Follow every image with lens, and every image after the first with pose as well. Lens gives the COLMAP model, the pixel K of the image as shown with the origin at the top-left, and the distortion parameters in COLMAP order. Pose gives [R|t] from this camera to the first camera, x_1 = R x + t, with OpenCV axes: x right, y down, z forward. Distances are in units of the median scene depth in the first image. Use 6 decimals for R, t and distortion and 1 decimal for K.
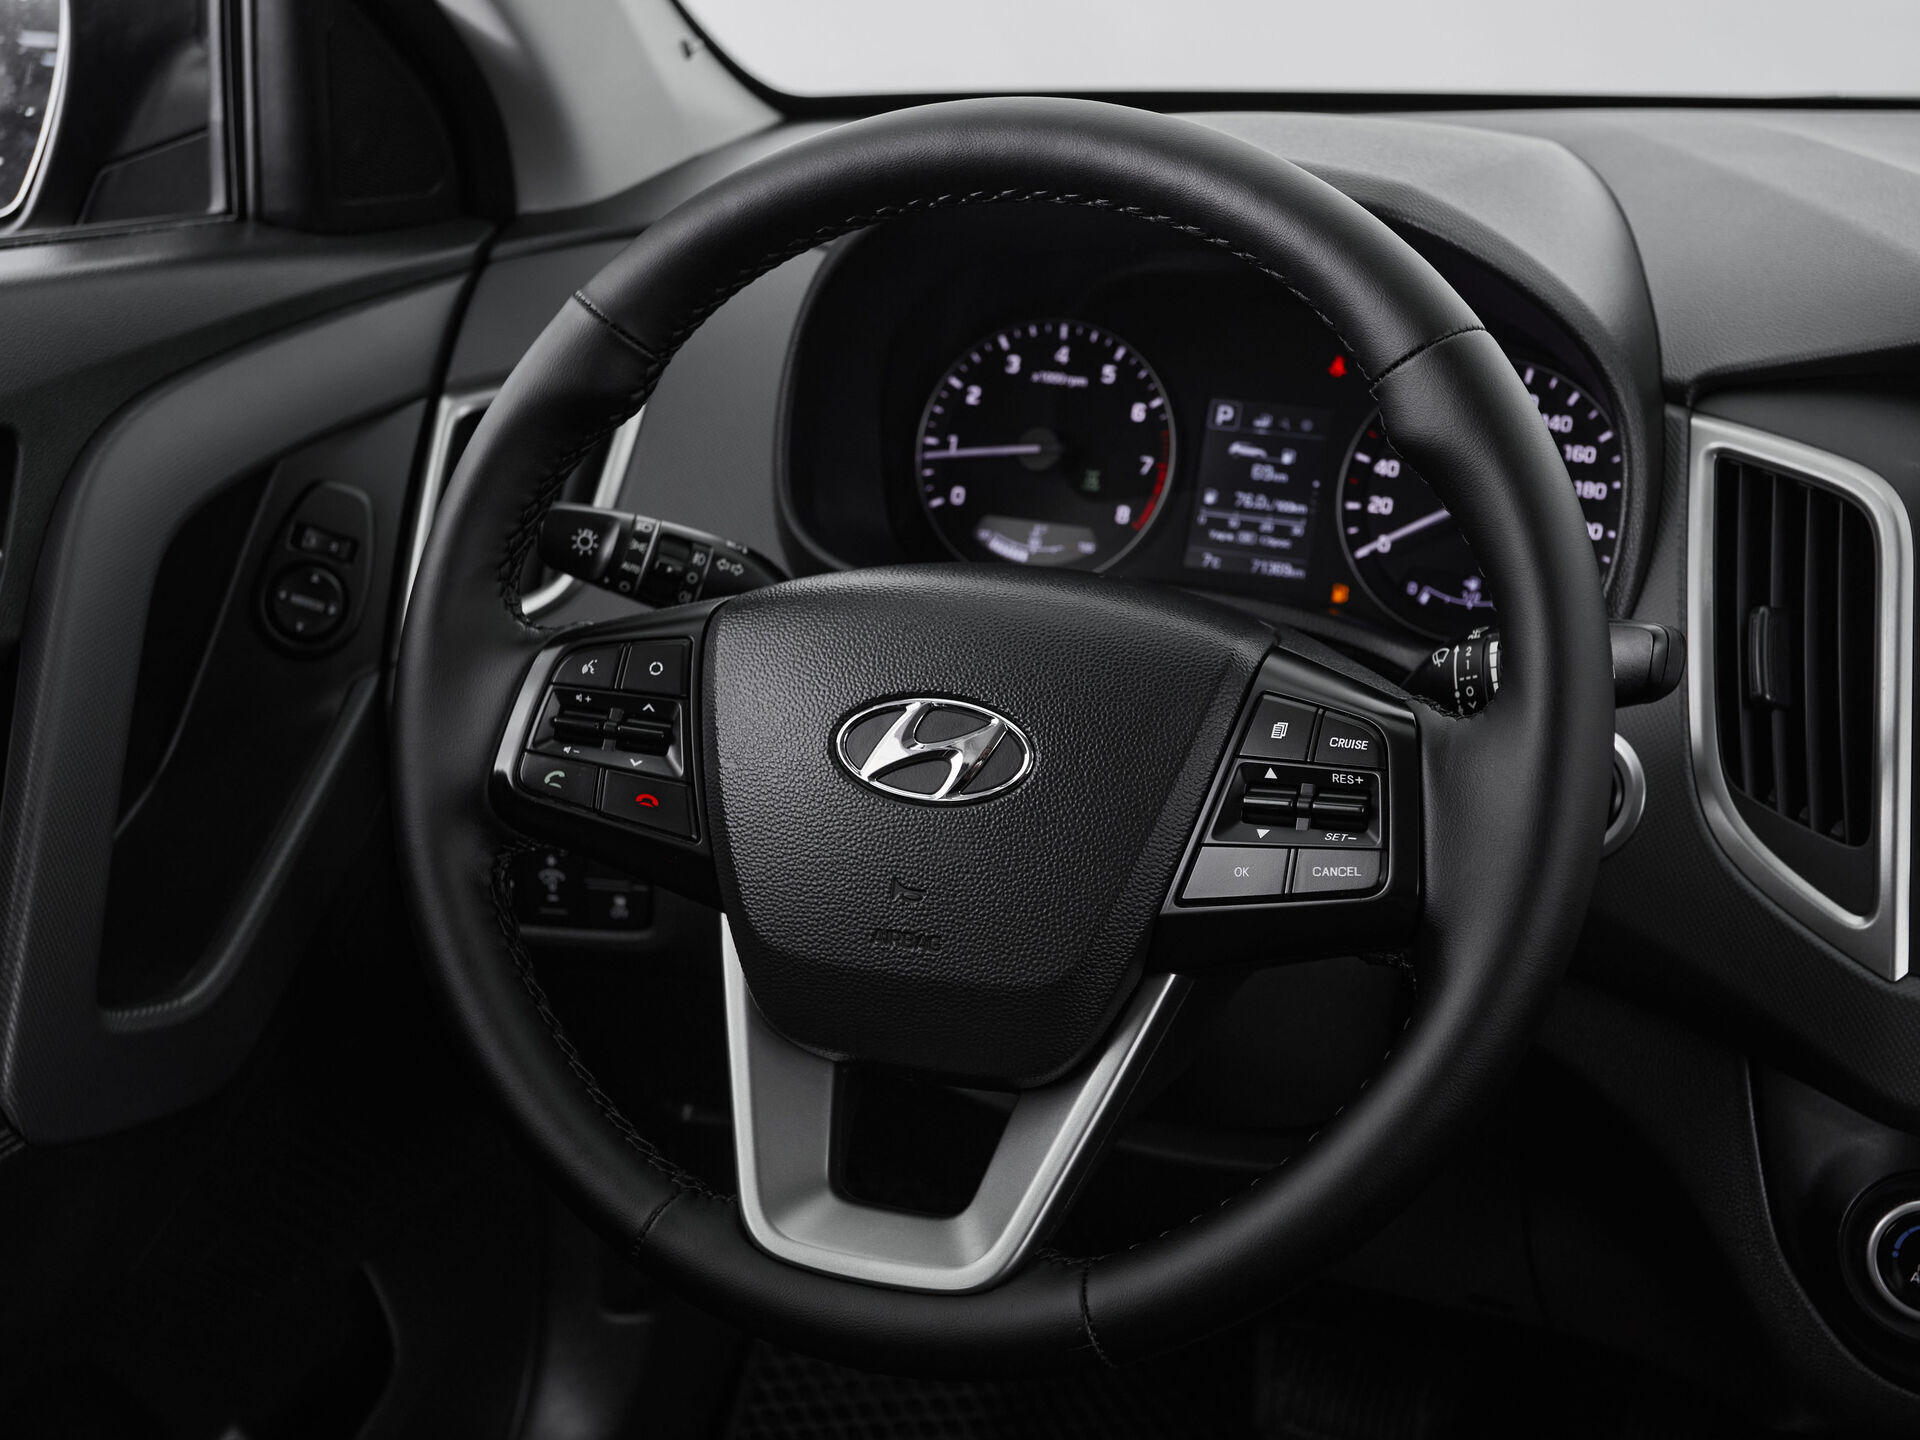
lens RADIAL K [[2589.5, 0, 912.7], [0, 2589.5, 703.6], [0, 0, 1]] dist [0.013554, 0.027826]
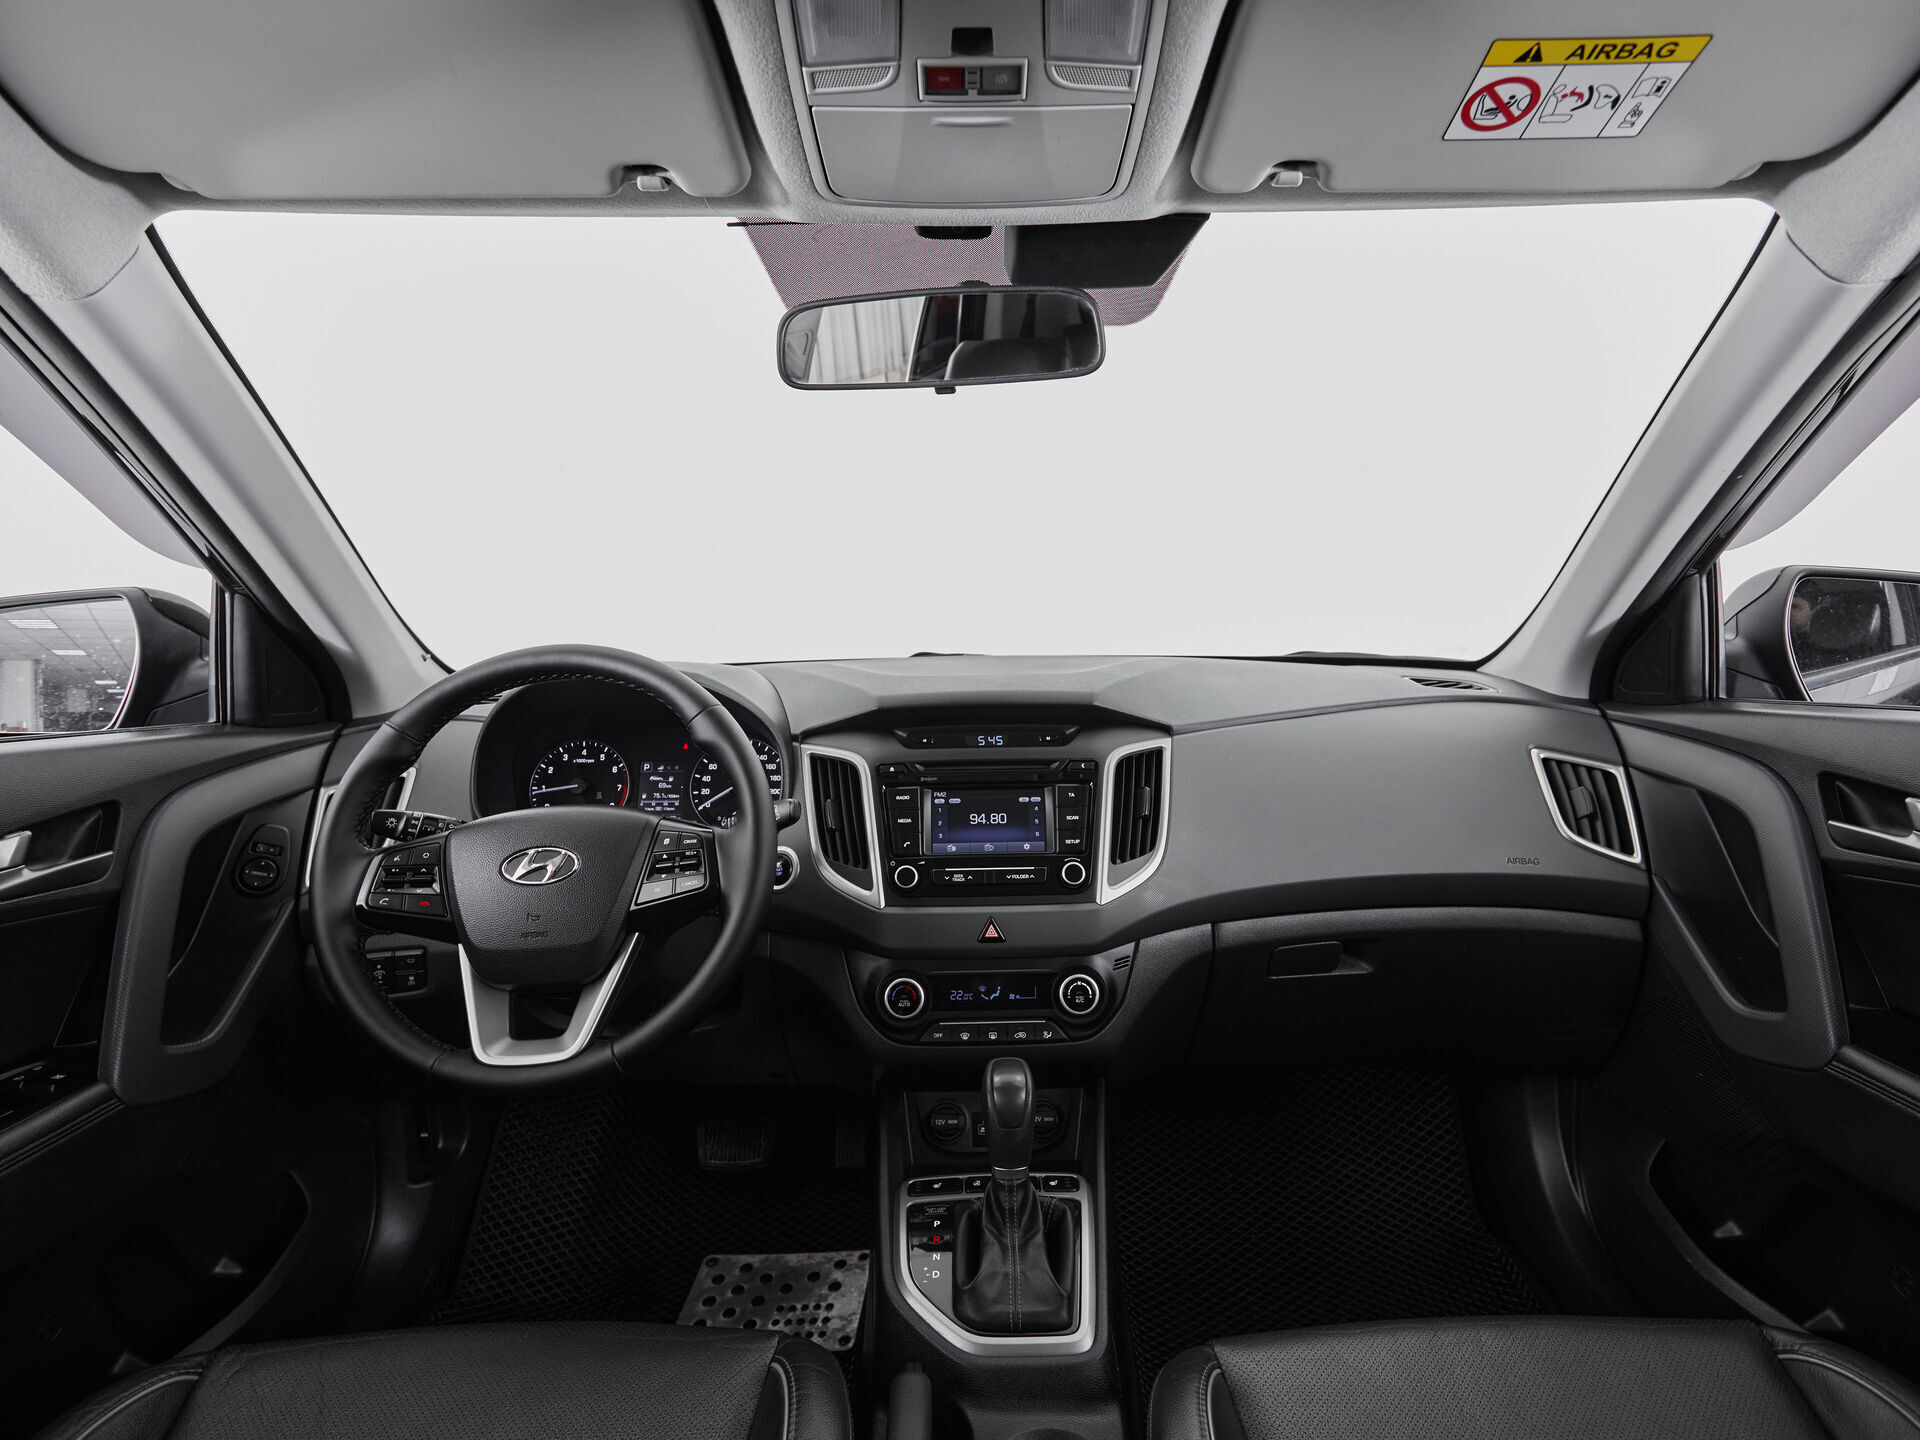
lens RADIAL K [[1019.0, 0, 985.6], [0, 1019.0, 719.4], [0, 0, 1]] dist [-0.002348, -0.001930]
pose [[0.908786, -0.062611, 0.412538, 0.000970], [0.152828, 0.969922, -0.189462, 0.116953], [-0.388268, 0.235228, 0.891020, -0.164423]]
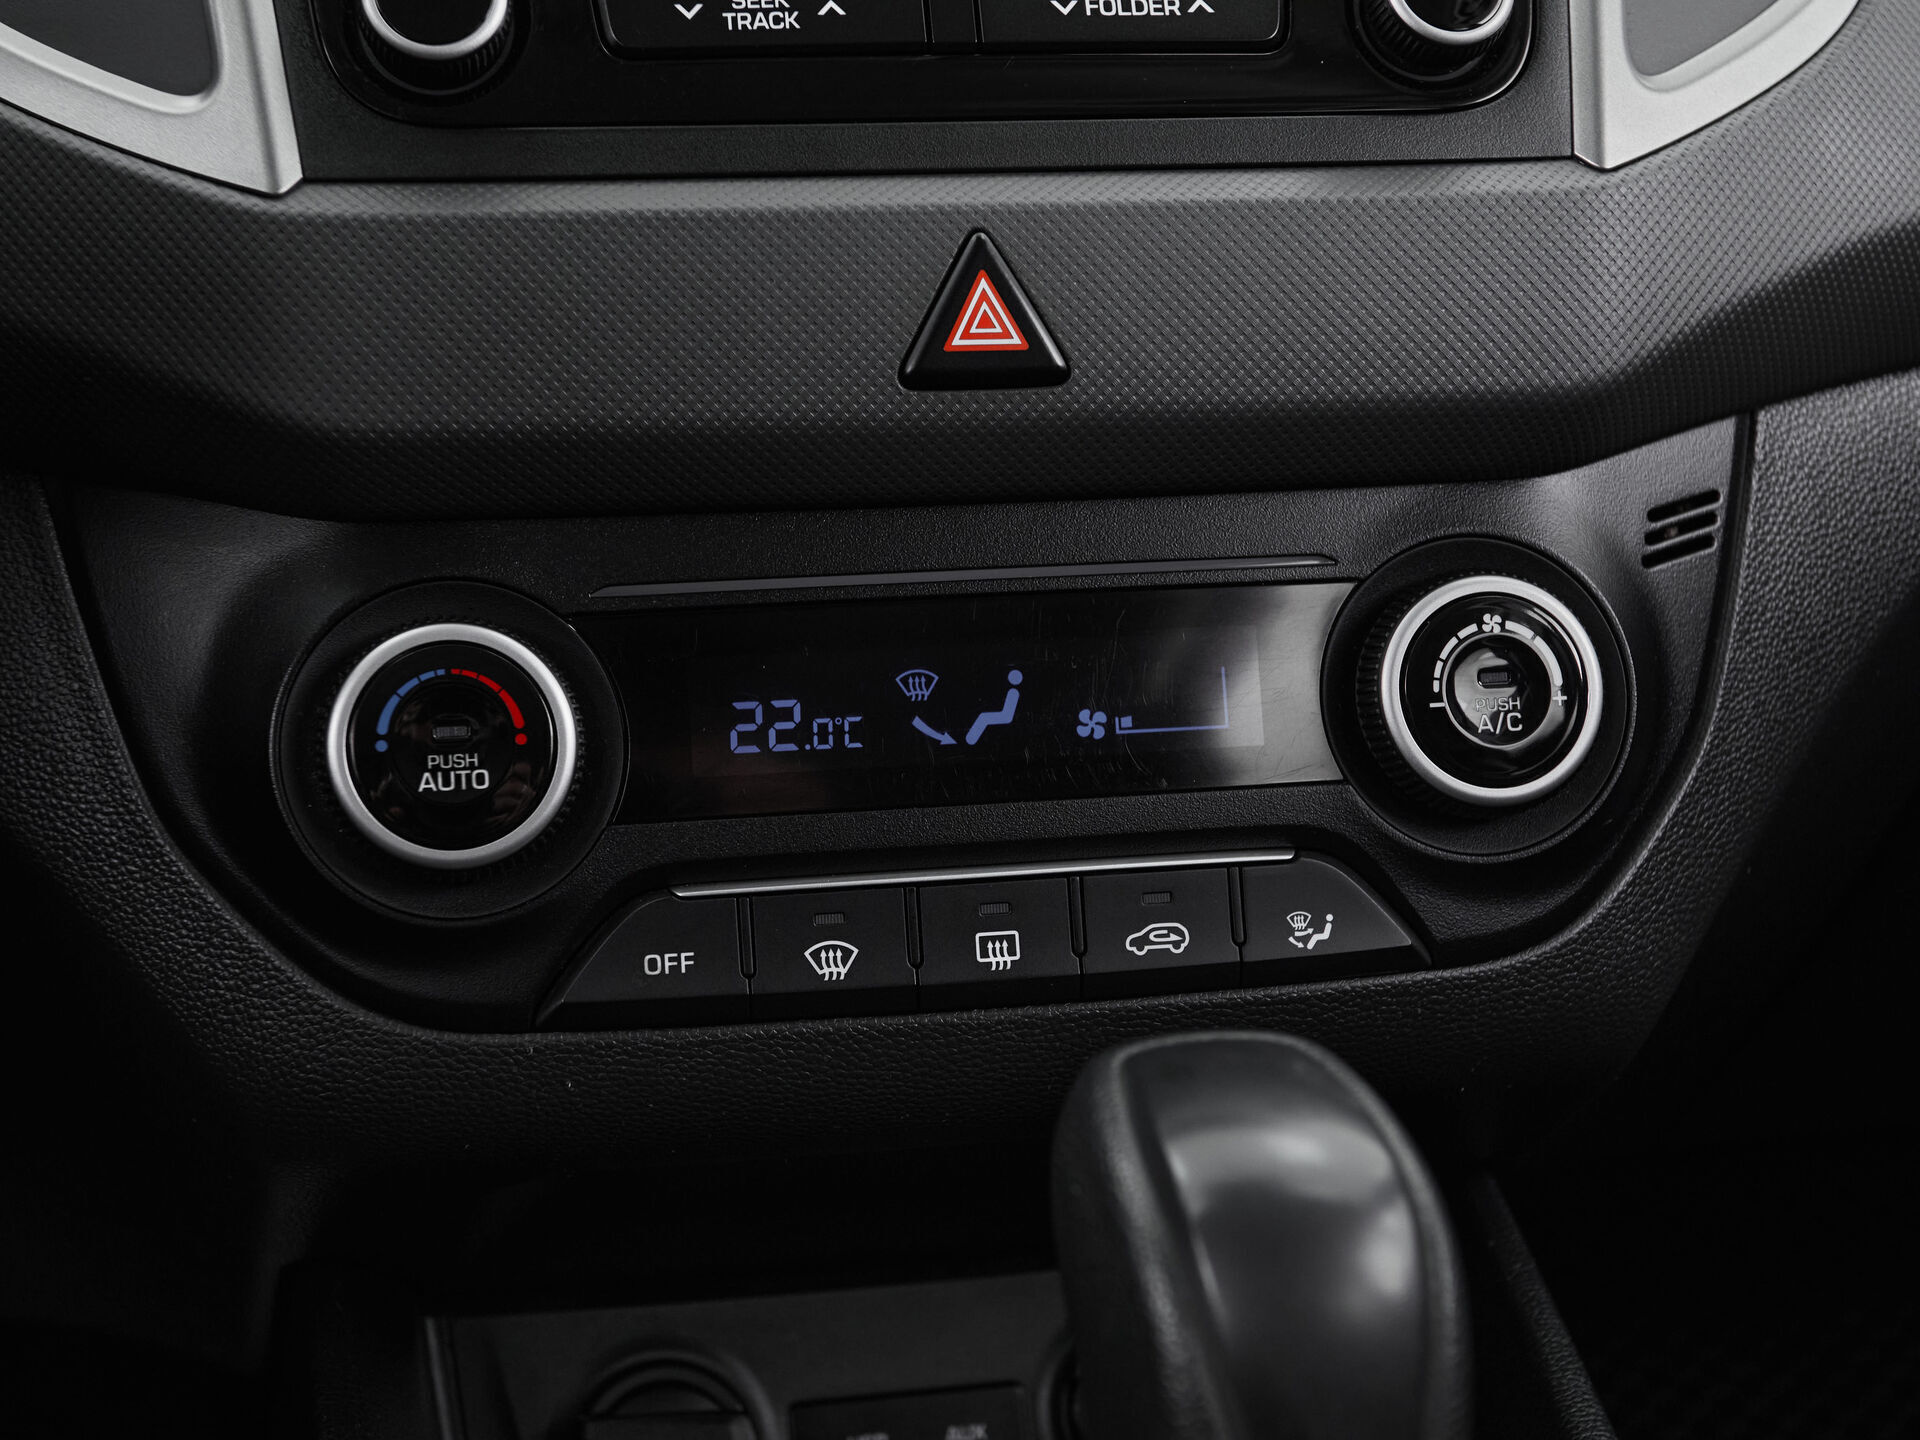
lens RADIAL K [[2589.5, 0, 912.7], [0, 2589.5, 703.6], [0, 0, 1]] dist [0.013554, 0.027826]
pose [[0.834970, -0.140024, 0.532183, 0.173953], [0.192368, 0.980342, -0.043876, 0.208842], [-0.515578, 0.139010, 0.845492, 0.458183]]
